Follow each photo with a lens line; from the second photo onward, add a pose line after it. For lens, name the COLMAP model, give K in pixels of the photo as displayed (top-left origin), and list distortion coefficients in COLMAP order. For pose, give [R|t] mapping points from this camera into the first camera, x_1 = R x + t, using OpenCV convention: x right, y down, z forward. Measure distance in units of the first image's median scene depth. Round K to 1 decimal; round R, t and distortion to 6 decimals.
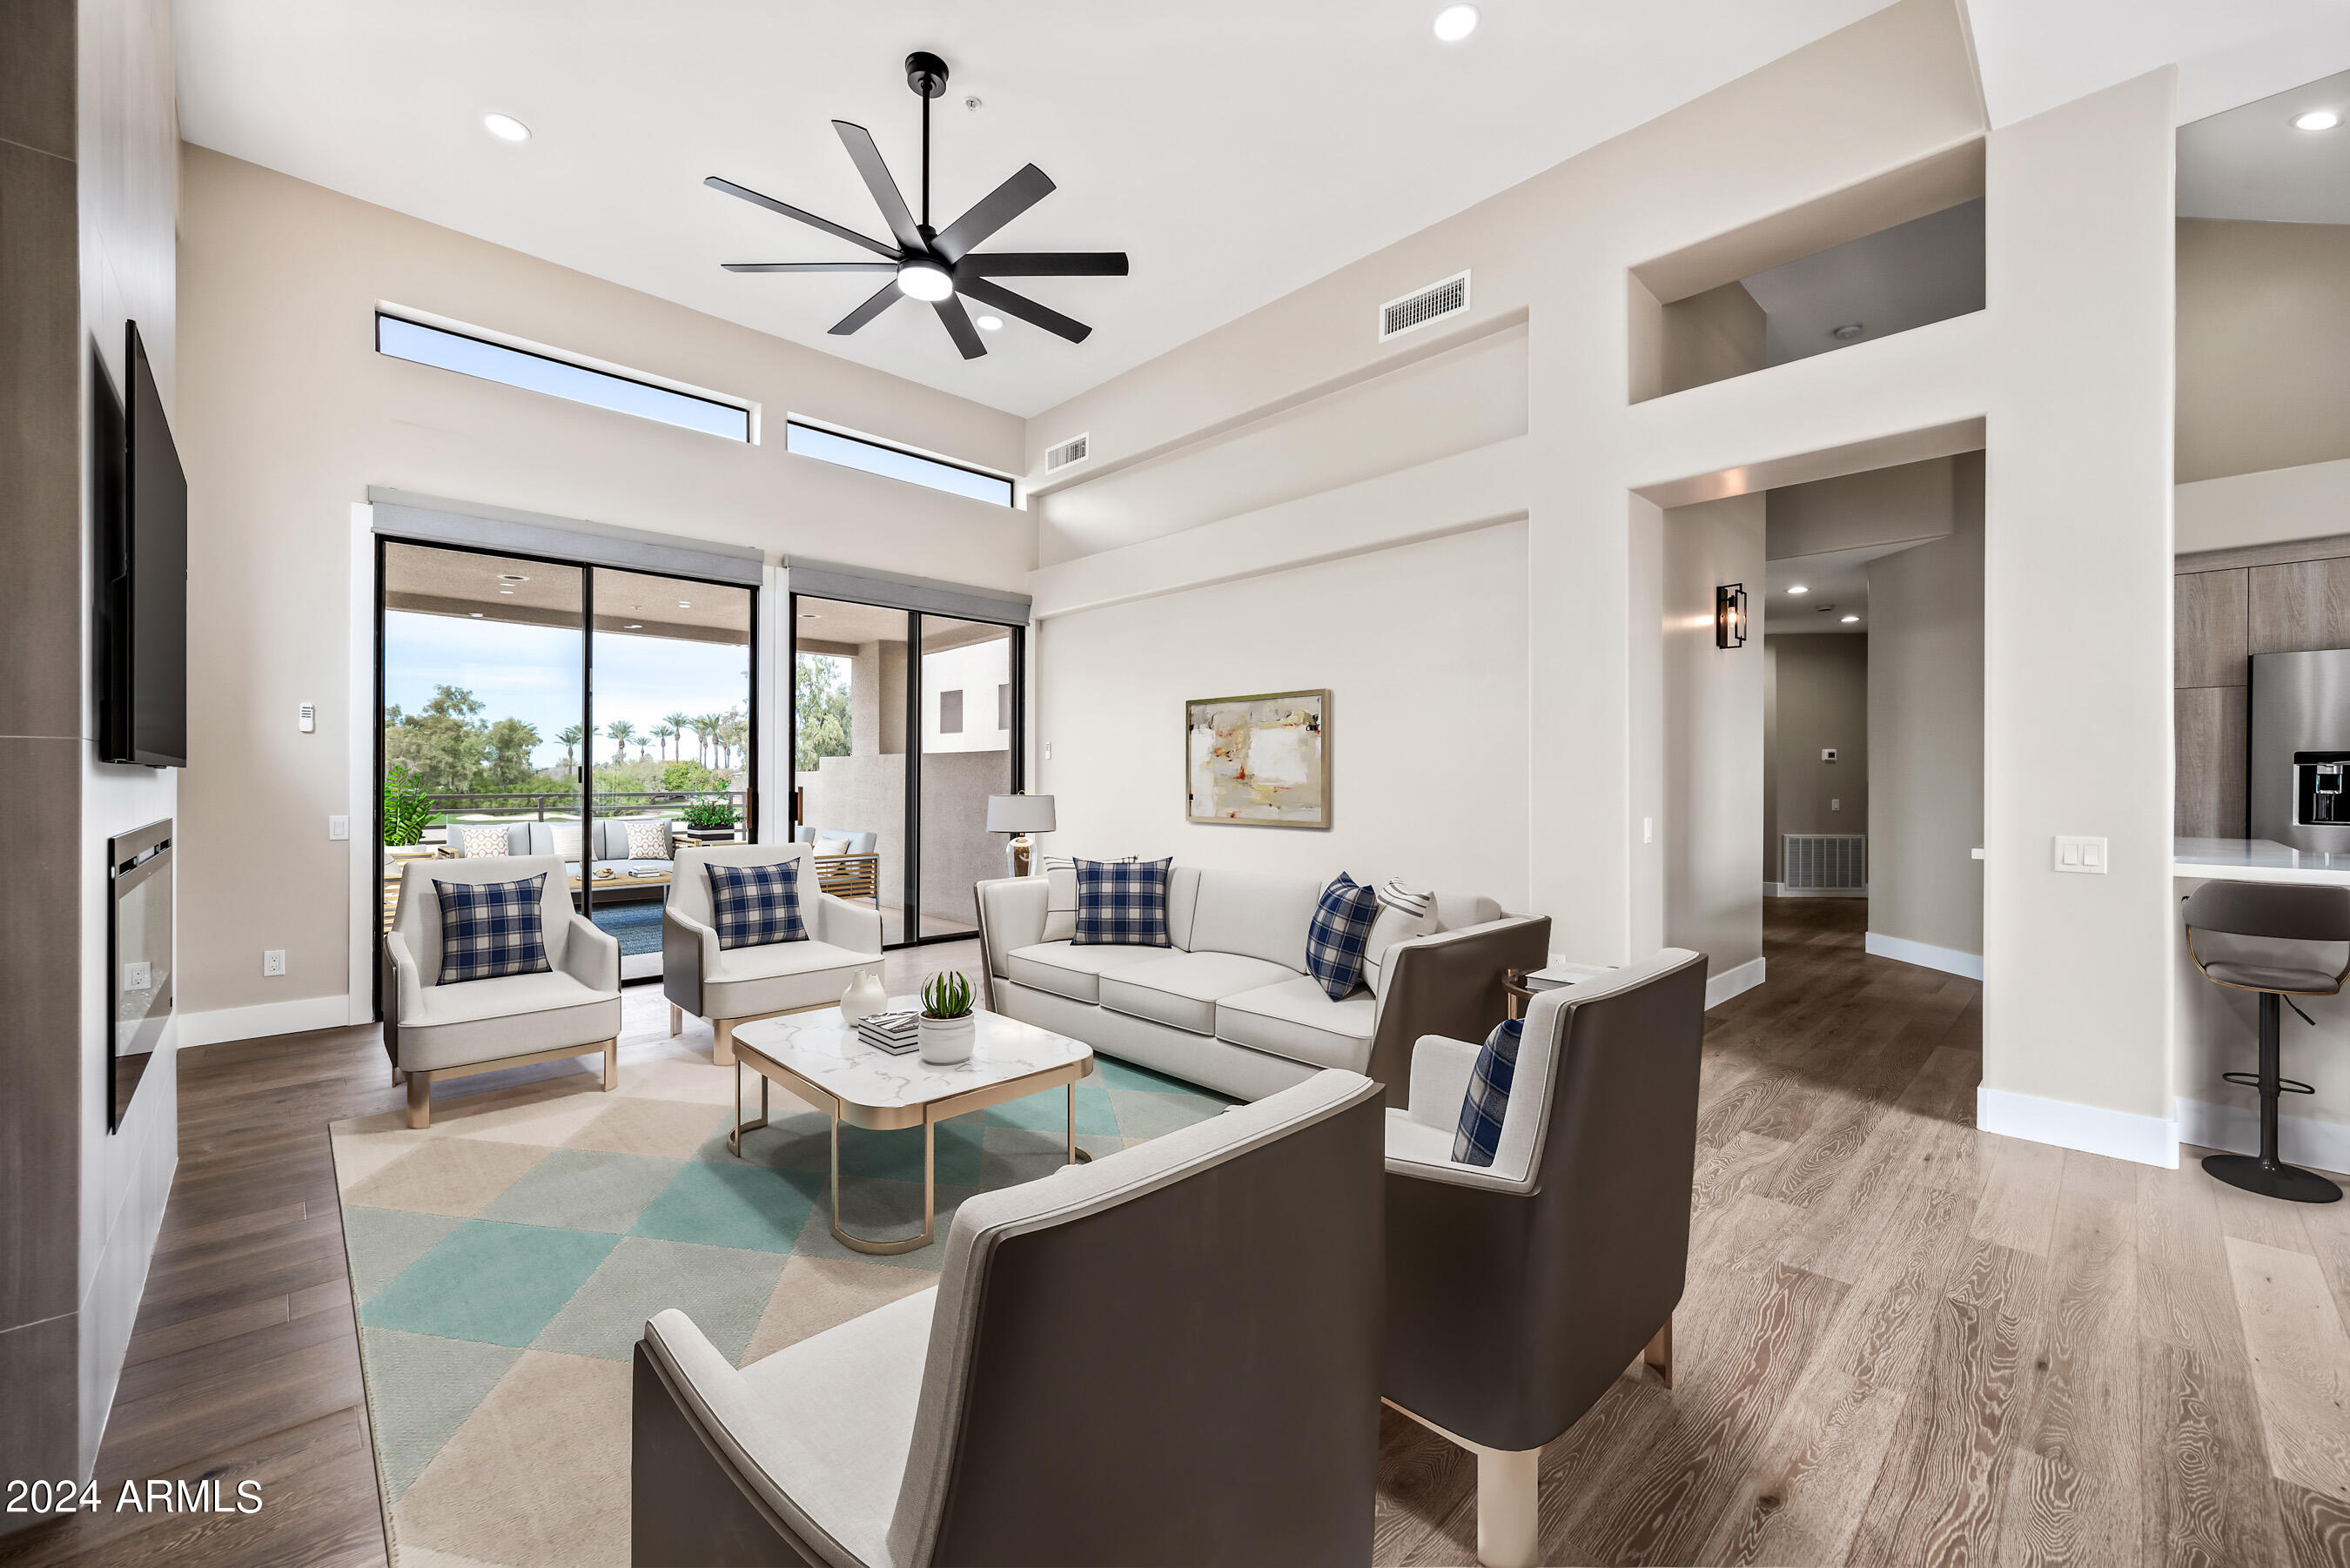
lens RADIAL K [[930.5, 0, 1174.3], [0, 930.5, 780.1], [0, 0, 1]] dist [-0.000997, 0.000136]
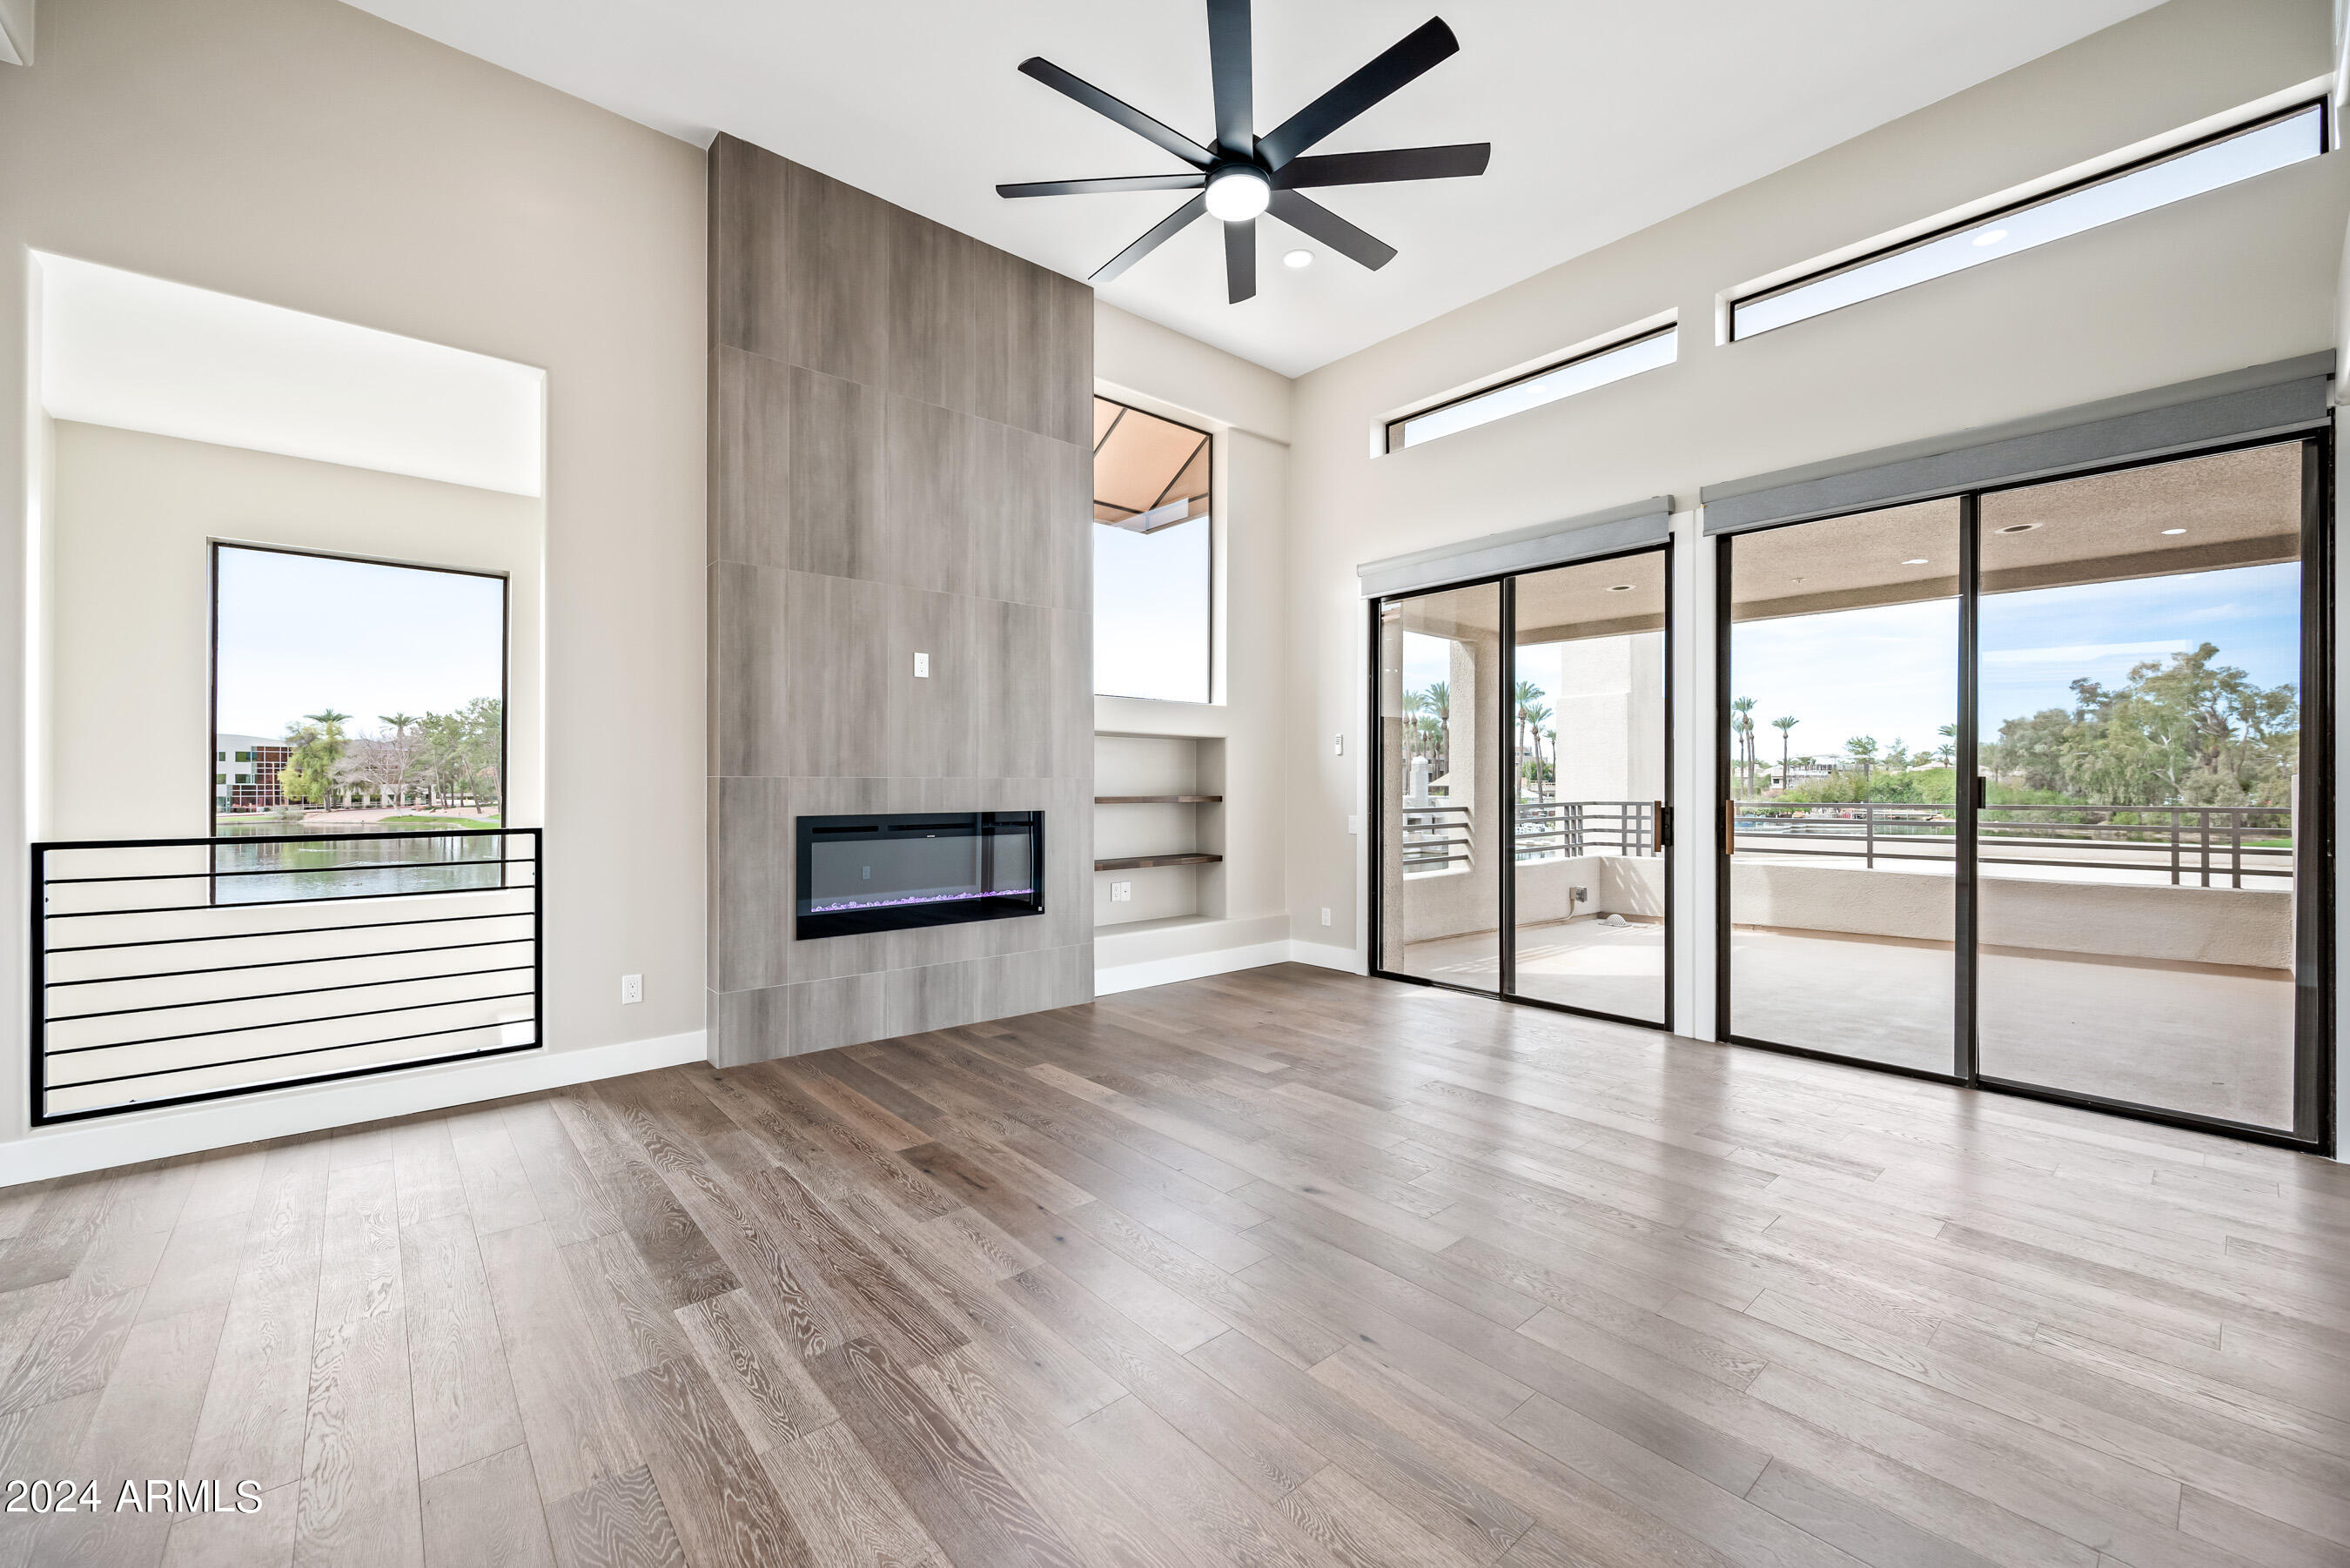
lens RADIAL K [[934.8, 0, 1171.3], [0, 934.8, 778.1], [0, 0, 1]] dist [-0.001295, -0.000021]
pose [[-0.057680, -0.006809, -0.998312, 0.357939], [-0.000010, 0.999977, -0.006819, -0.005479], [0.998335, -0.000384, -0.057679, 0.624972]]
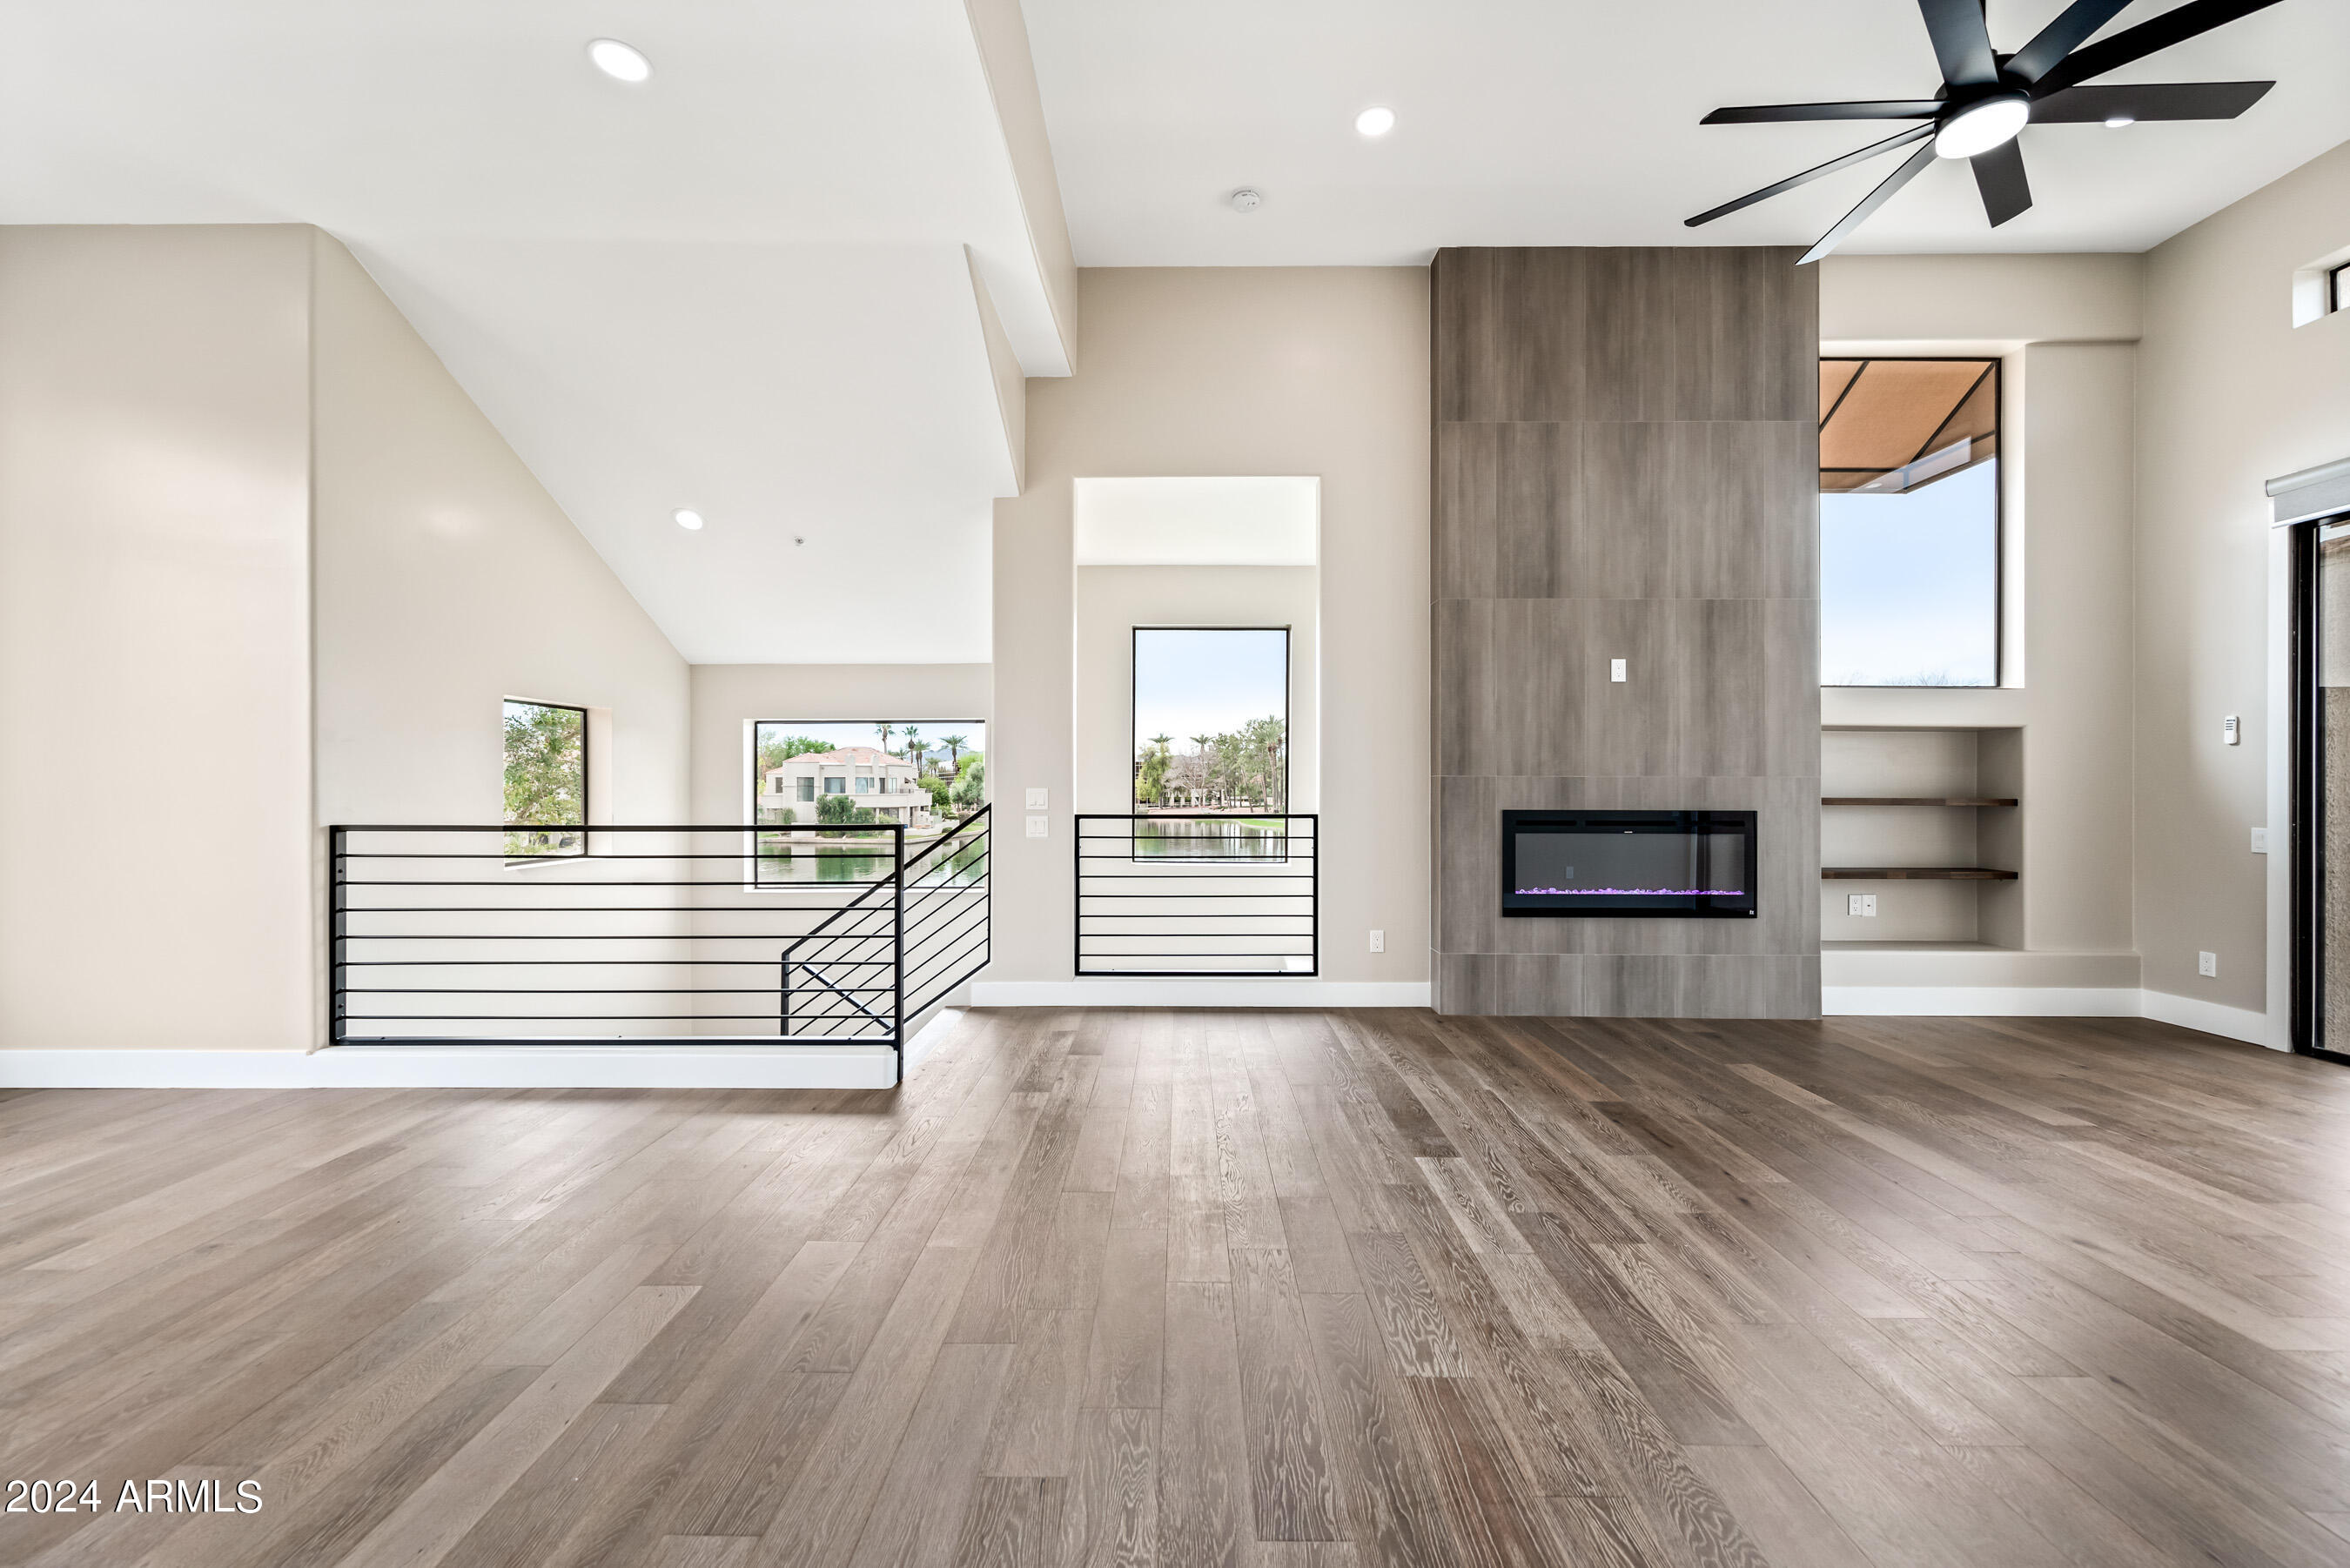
lens RADIAL K [[935.3, 0, 1171.3], [0, 935.3, 784.1], [0, 0, 1]] dist [-0.001232, 0.000017]
pose [[-0.703541, -0.006526, -0.710625, 0.458252], [-0.003768, 0.999978, -0.005453, 0.001572], [0.710645, -0.001159, -0.703550, 0.672898]]
